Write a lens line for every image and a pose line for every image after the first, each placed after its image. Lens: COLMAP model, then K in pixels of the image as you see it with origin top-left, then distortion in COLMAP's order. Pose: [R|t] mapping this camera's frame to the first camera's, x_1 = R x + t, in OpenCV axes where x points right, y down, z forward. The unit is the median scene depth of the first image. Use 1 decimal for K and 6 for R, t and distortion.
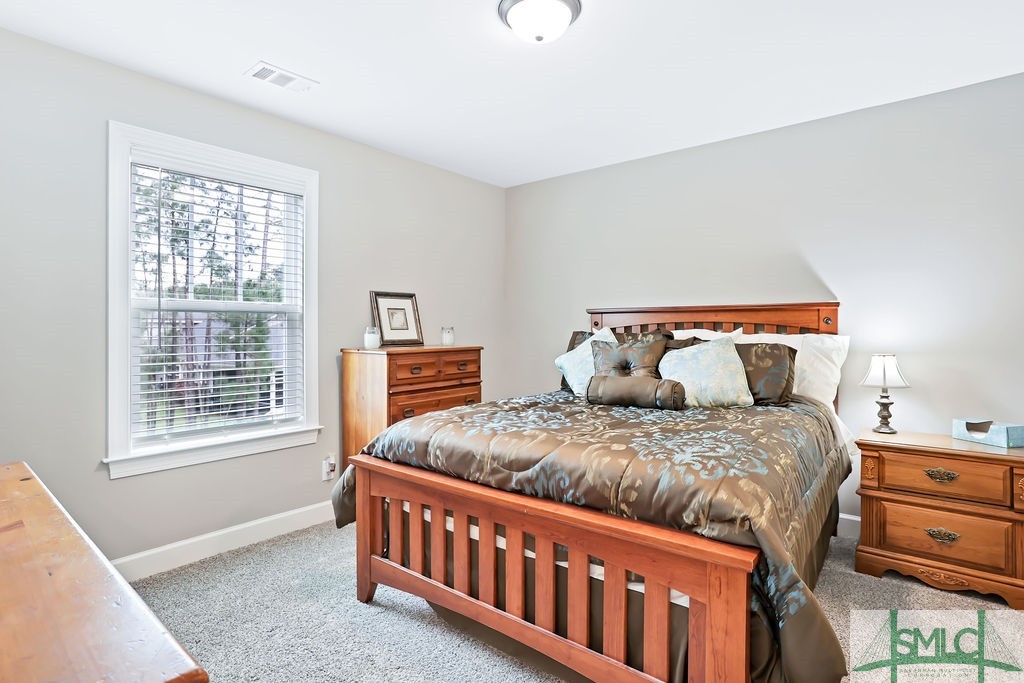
lens RADIAL K [[507.1, 0, 512.9], [0, 507.1, 333.7], [0, 0, 1]] dist [-0.034123, 0.008211]
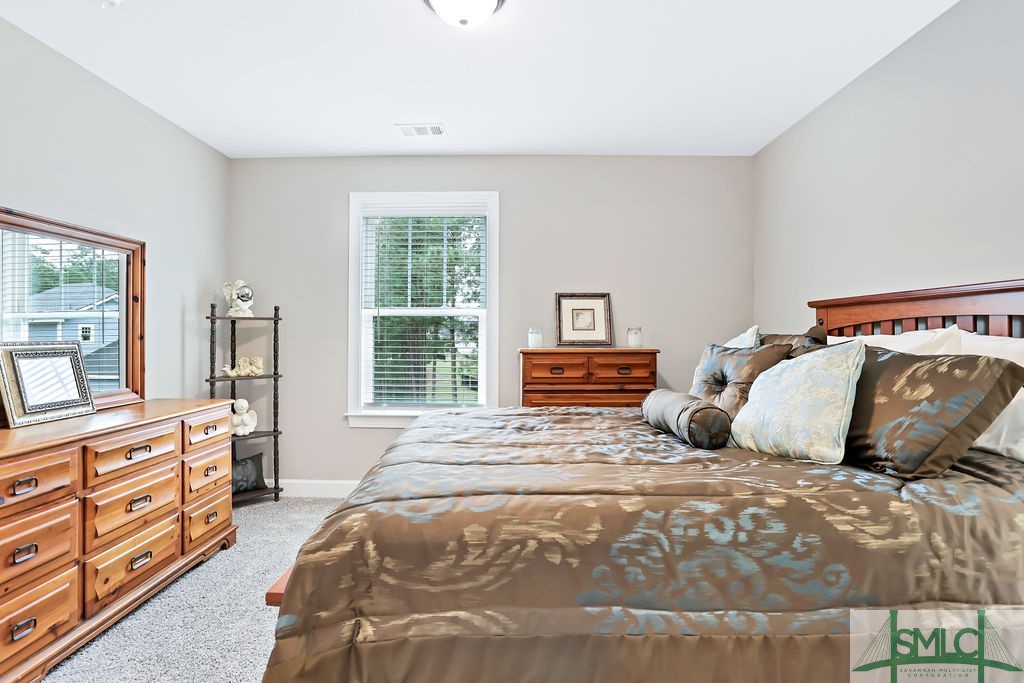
lens RADIAL K [[507.1, 0, 495.5], [0, 507.1, 321.6], [0, 0, 1]] dist [-0.034123, 0.008211]
pose [[0.626227, -0.013599, -0.779522, 0.620378], [-0.009027, 0.999654, -0.024692, 0.002140], [0.779589, 0.022499, 0.625888, 0.335399]]
